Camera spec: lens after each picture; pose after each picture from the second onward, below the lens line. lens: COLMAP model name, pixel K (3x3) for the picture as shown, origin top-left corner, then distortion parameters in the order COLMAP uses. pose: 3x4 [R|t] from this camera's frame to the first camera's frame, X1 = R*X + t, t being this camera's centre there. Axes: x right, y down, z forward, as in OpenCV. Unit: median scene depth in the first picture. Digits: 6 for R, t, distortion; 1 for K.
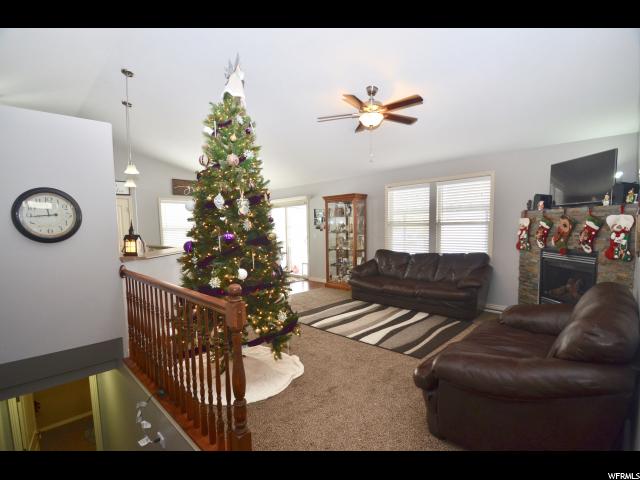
lens RADIAL K [[302.9, 0, 316.5], [0, 302.9, 252.1], [0, 0, 1]] dist [0.010448, -0.016465]
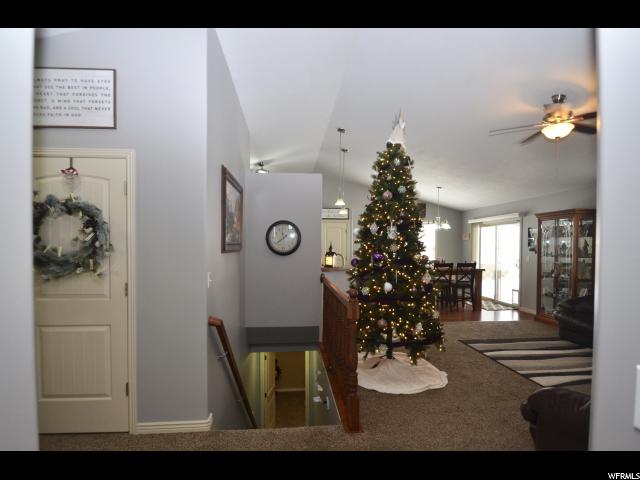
lens RADIAL K [[332.0, 0, 336.9], [0, 332.0, 254.2], [0, 0, 1]] dist [0.000000, -0.000094]
pose [[0.793223, 0.036814, -0.607817, 0.317548], [-0.069035, 0.997172, -0.029696, -0.004570], [0.605005, 0.065516, 0.793521, -0.160545]]
